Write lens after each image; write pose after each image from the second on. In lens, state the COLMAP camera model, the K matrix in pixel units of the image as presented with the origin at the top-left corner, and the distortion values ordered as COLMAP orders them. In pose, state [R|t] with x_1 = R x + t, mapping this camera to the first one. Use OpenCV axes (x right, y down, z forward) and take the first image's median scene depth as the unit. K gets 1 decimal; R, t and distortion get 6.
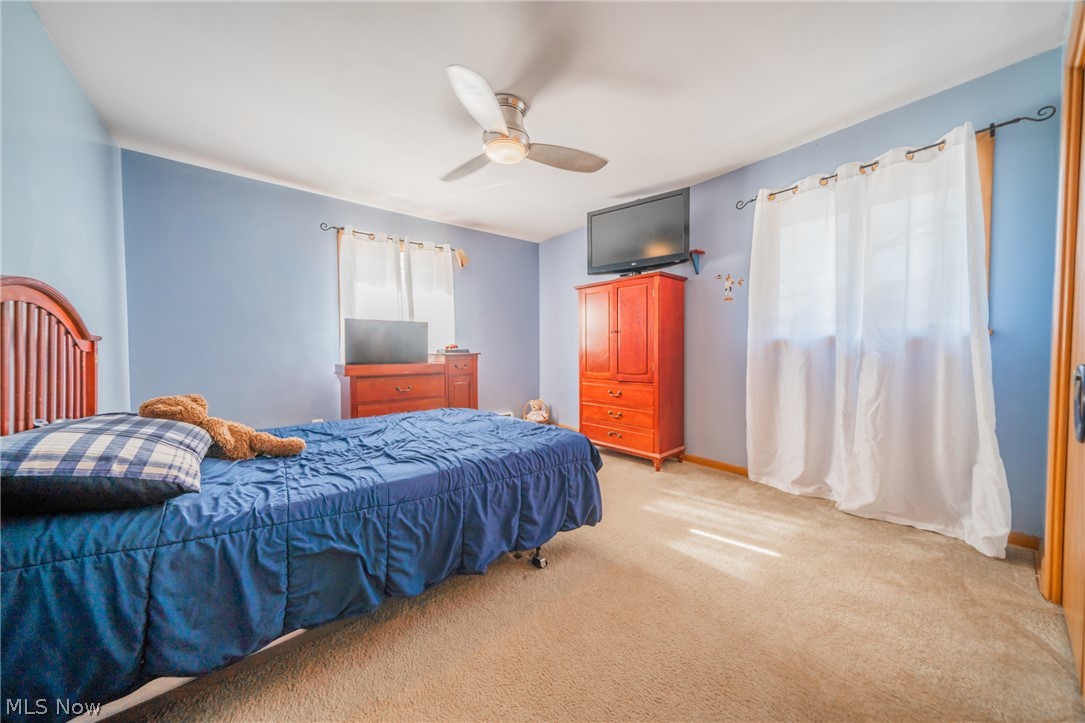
lens RADIAL K [[375.0, 0, 539.4], [0, 375.0, 358.1], [0, 0, 1]] dist [-0.000642, -0.000004]
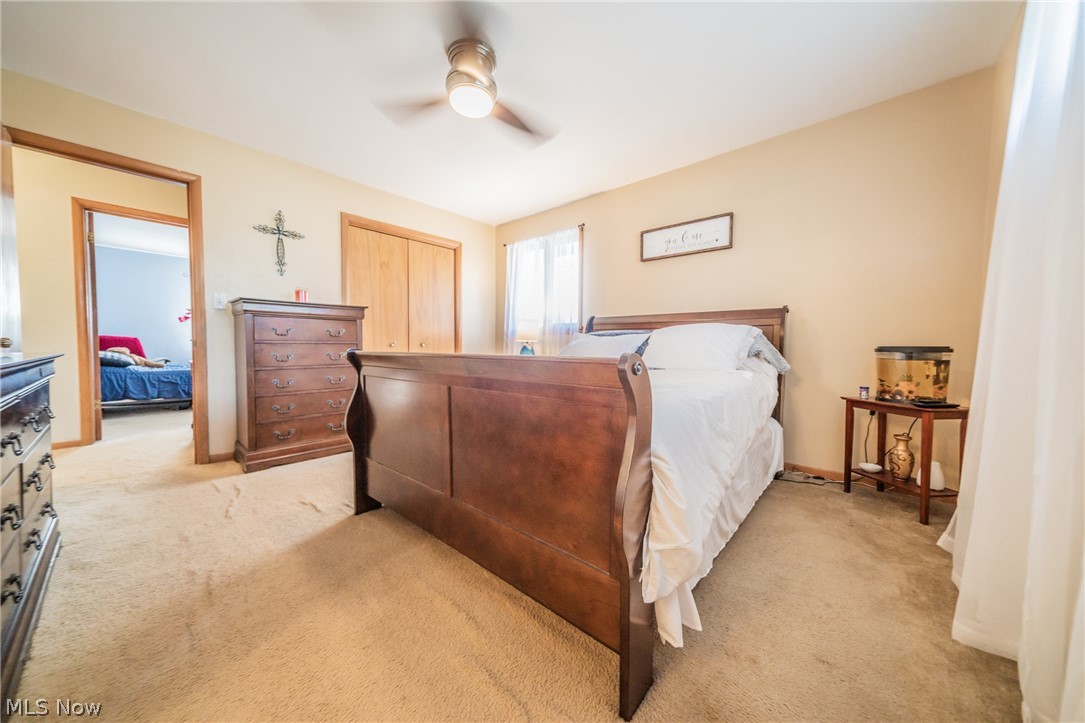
lens RADIAL K [[375.0, 0, 545.2], [0, 375.0, 358.4], [0, 0, 1]] dist [-0.000642, -0.000004]
pose [[0.987953, -0.002782, 0.154728, 3.232225], [-0.001293, 0.999655, 0.026230, 0.152897], [-0.154747, -0.026115, 0.987609, -4.161425]]
